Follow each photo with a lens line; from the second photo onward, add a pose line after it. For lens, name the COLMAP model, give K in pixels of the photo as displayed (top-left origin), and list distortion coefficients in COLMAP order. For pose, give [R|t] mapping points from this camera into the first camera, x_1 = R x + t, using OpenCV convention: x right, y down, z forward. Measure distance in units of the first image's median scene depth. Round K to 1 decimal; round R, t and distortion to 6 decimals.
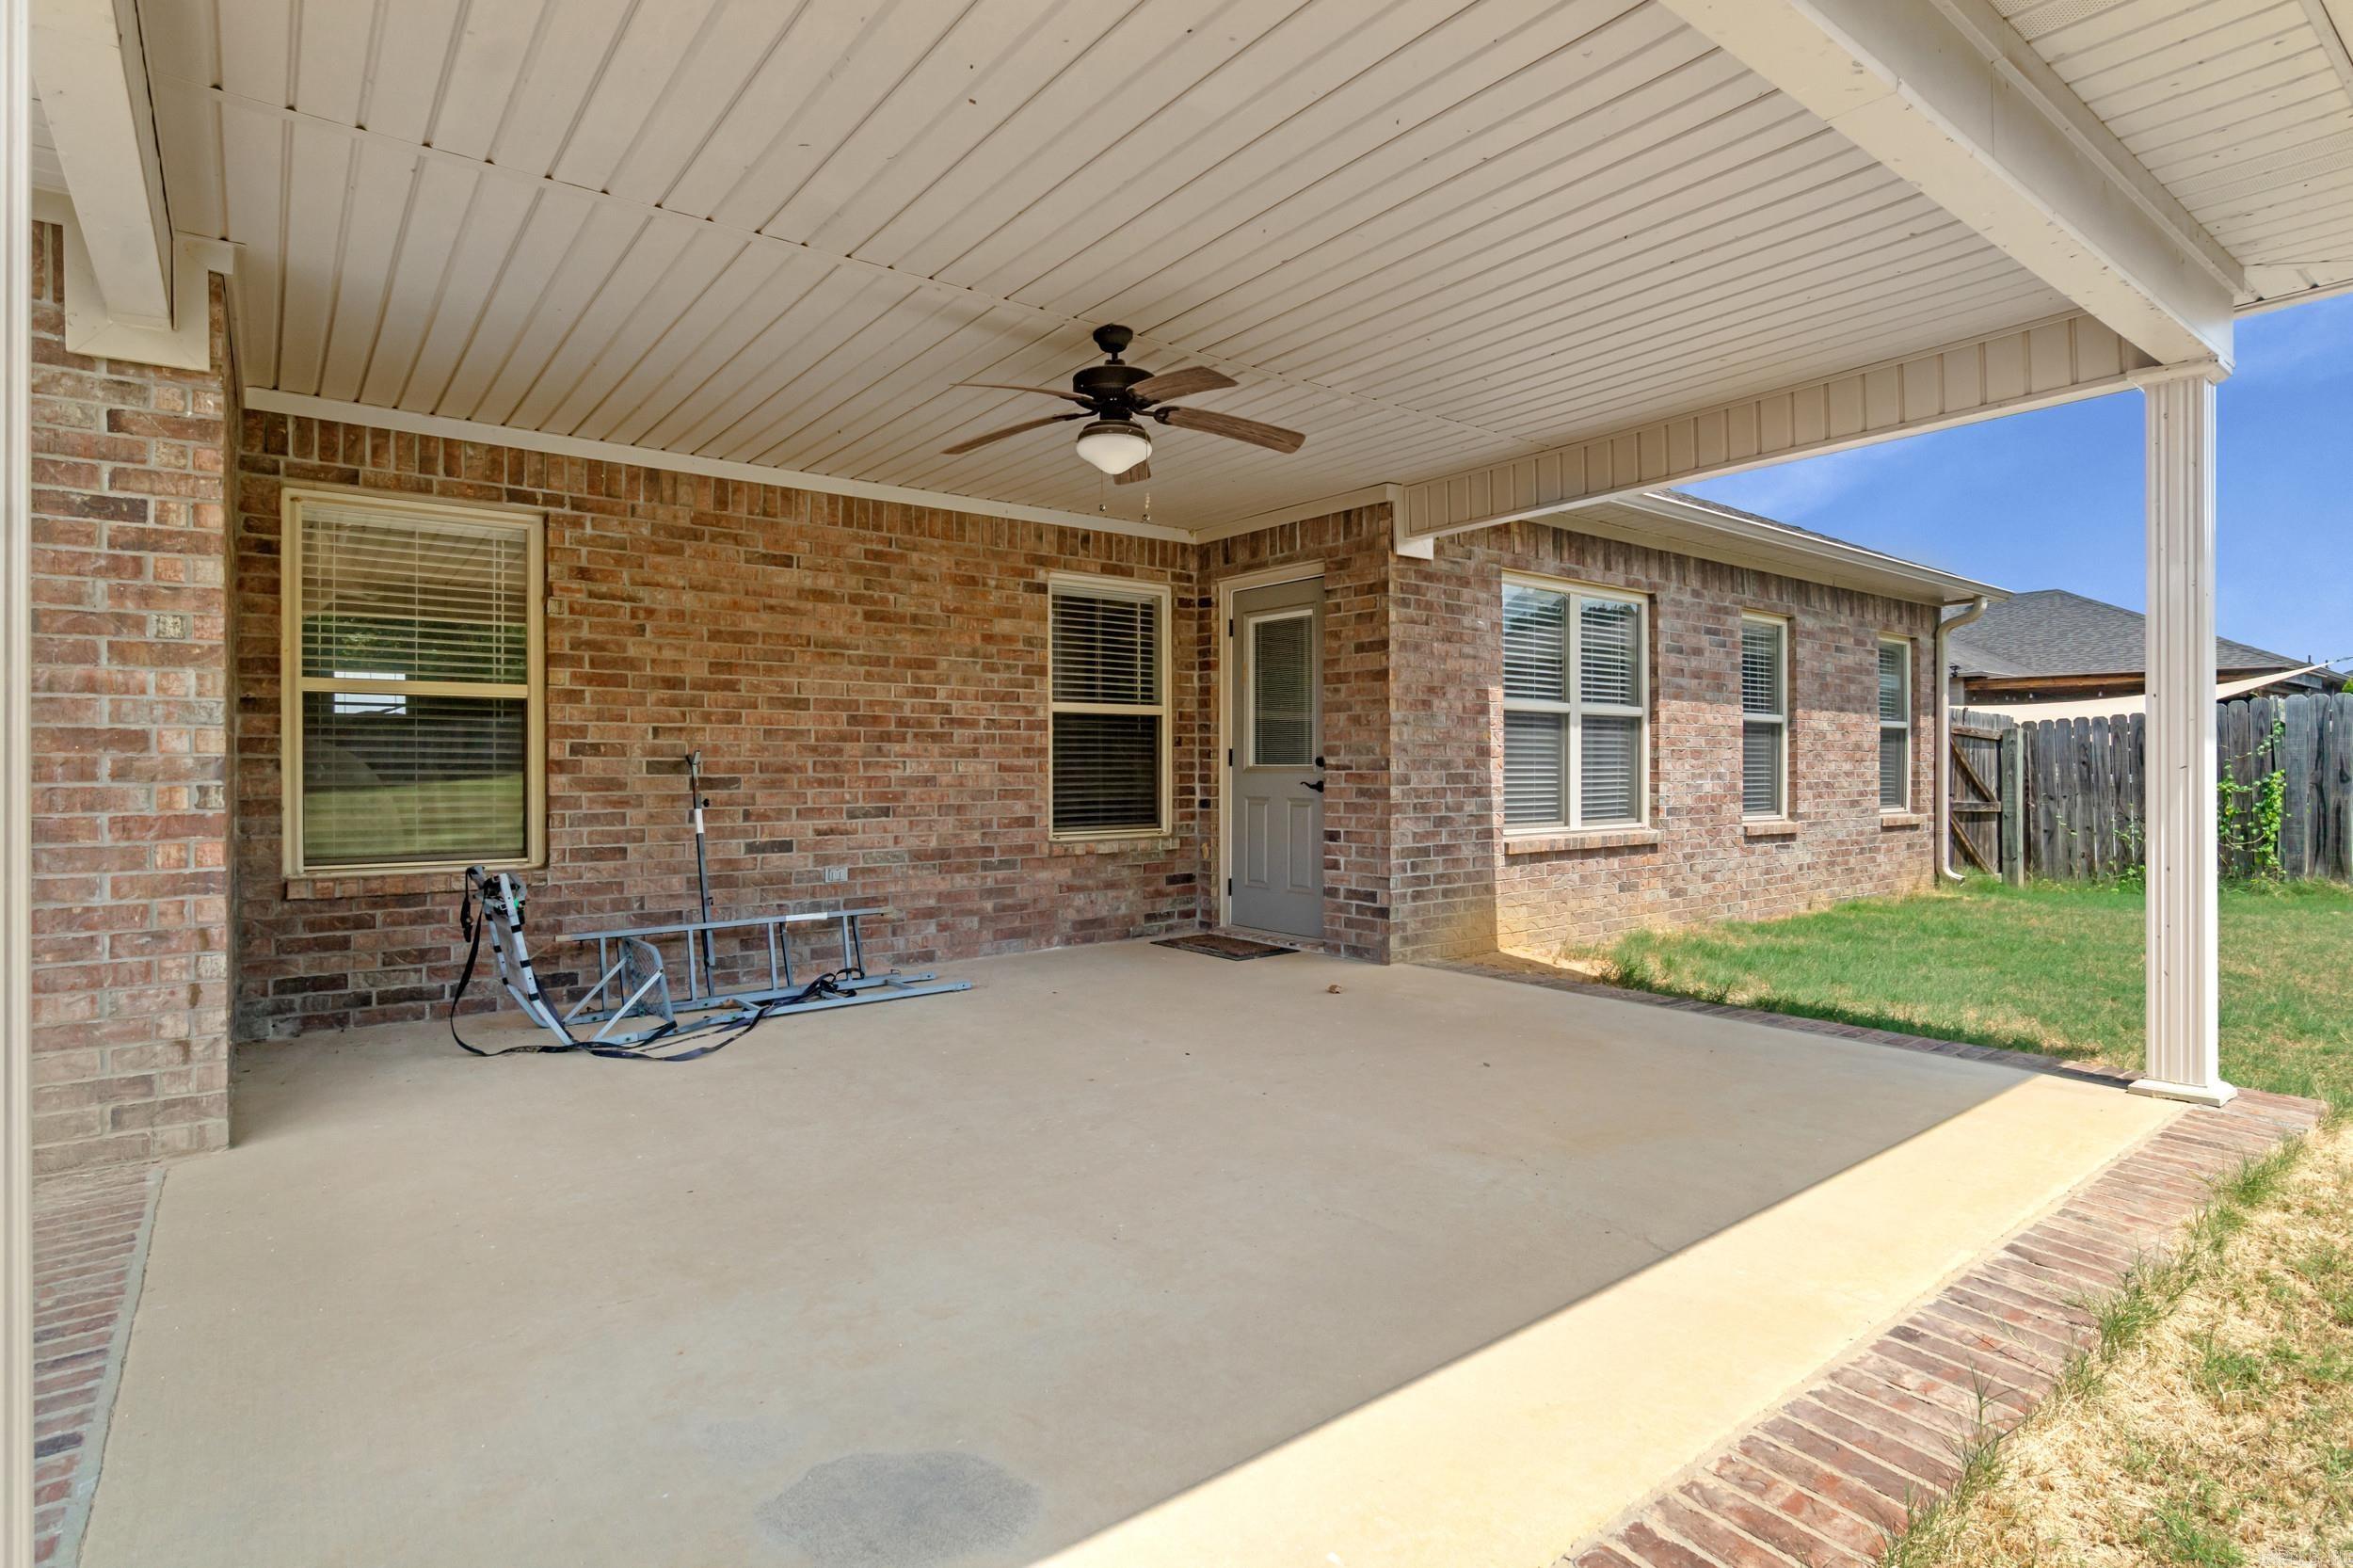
lens RADIAL K [[1192.2, 0, 1167.1], [0, 1192.2, 776.4], [0, 0, 1]] dist [-0.005324, -0.000703]
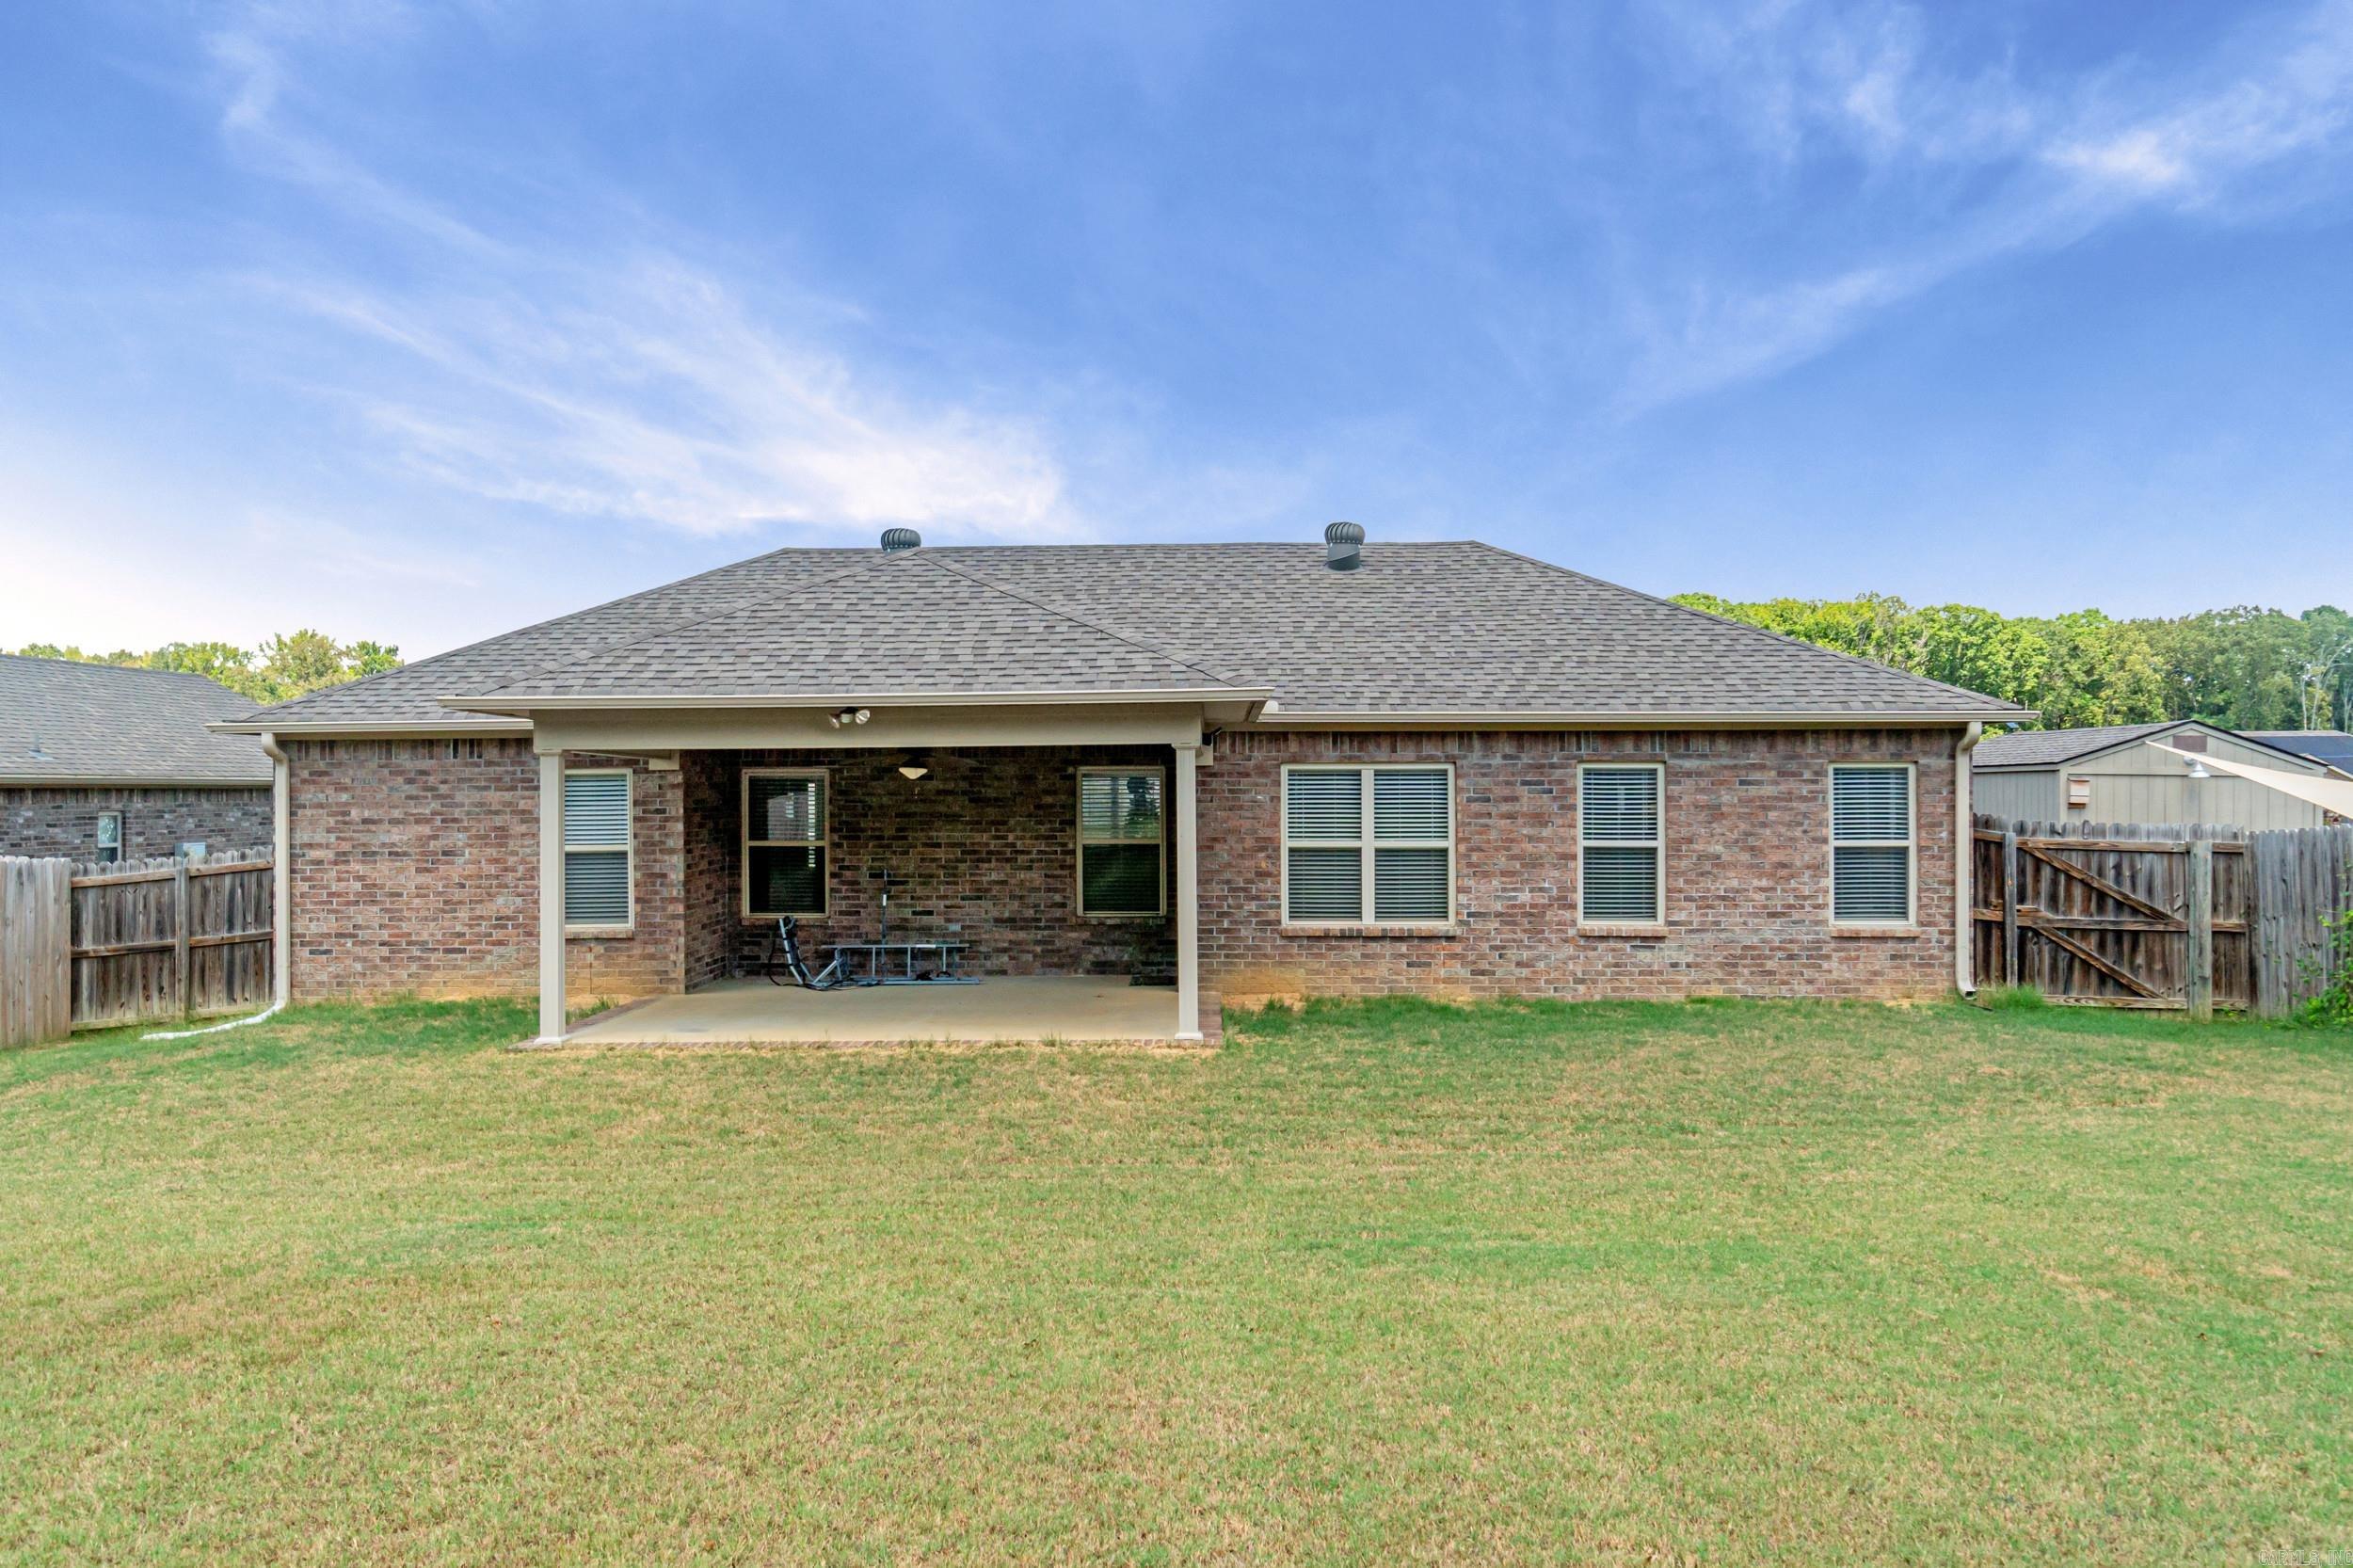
lens RADIAL K [[2155.4, 0, 1176.5], [0, 2155.4, 784.0], [0, 0, 1]] dist [0.000177, -0.000243]
pose [[0.749692, 0.002274, -0.661783, 2.300709], [-0.001062, 0.999997, 0.002233, -0.162347], [0.661786, -0.000971, 0.749692, -1.427738]]
